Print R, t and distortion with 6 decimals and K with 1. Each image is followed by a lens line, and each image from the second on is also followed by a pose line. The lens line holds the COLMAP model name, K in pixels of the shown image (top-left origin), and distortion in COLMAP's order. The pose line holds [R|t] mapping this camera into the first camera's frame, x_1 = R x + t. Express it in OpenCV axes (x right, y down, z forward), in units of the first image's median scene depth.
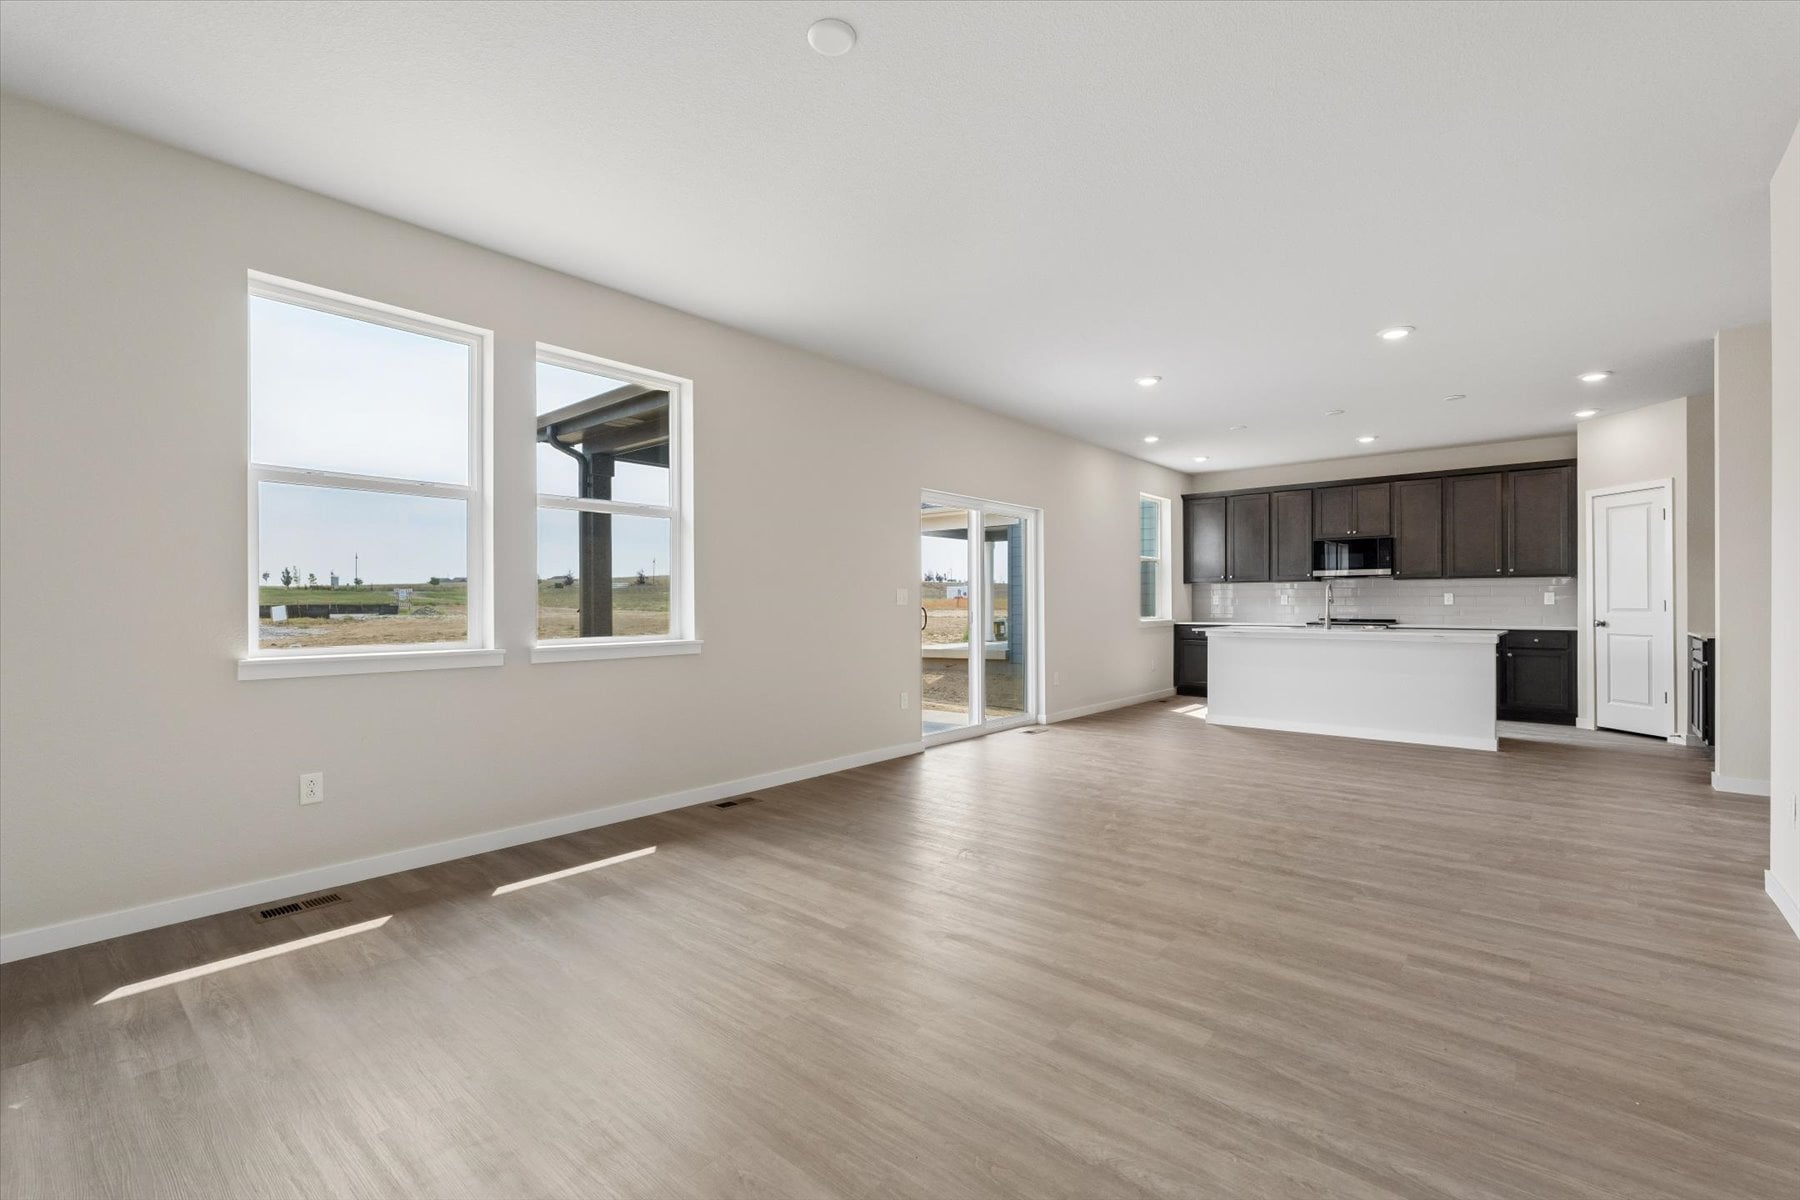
lens RADIAL K [[782.5, 0, 894.0], [0, 782.5, 603.6], [0, 0, 1]] dist [-0.003455, -0.000701]
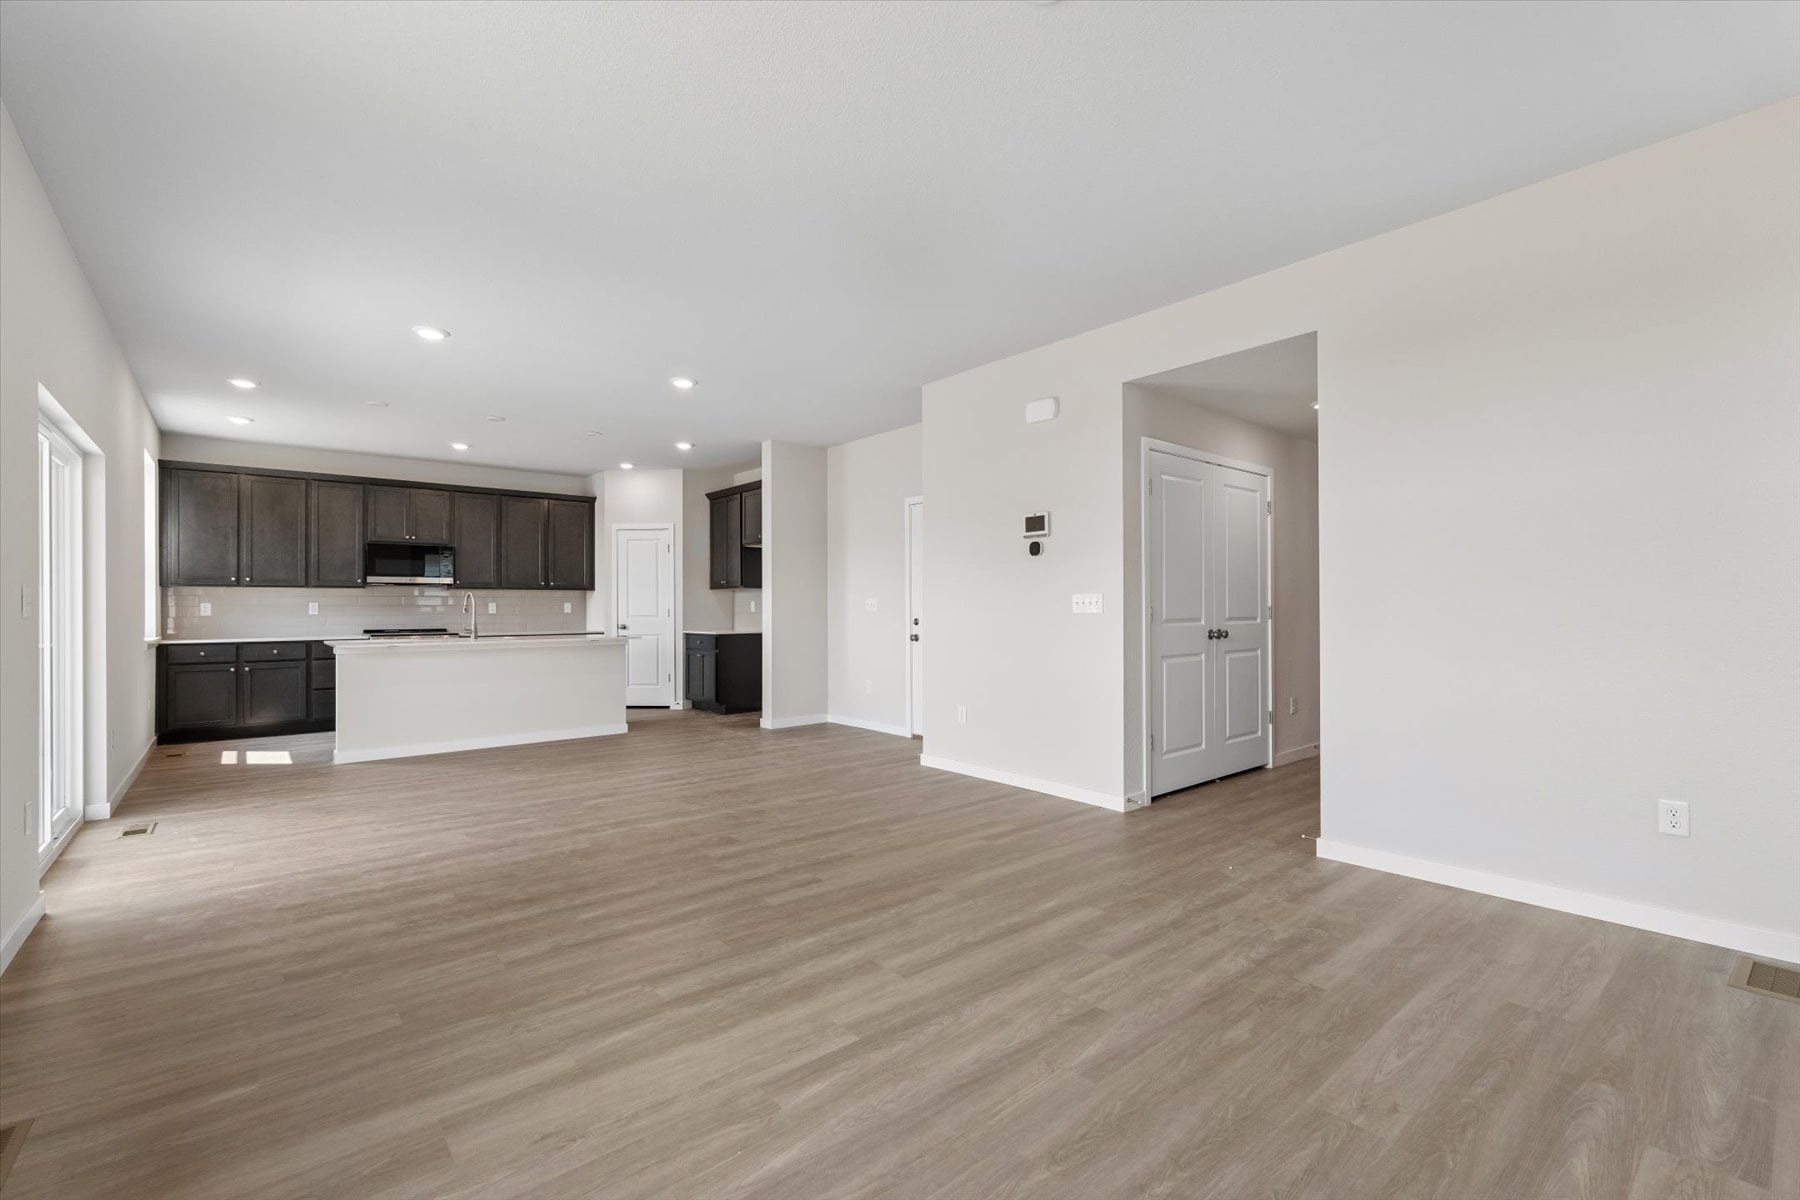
lens RADIAL K [[782.5, 0, 909.0], [0, 782.5, 602.3], [0, 0, 1]] dist [-0.003455, -0.000701]
pose [[0.143174, 0.010465, 0.989642, -0.309484], [0.005238, 0.999922, -0.011332, 0.001119], [-0.989684, 0.006807, 0.143108, 0.321789]]
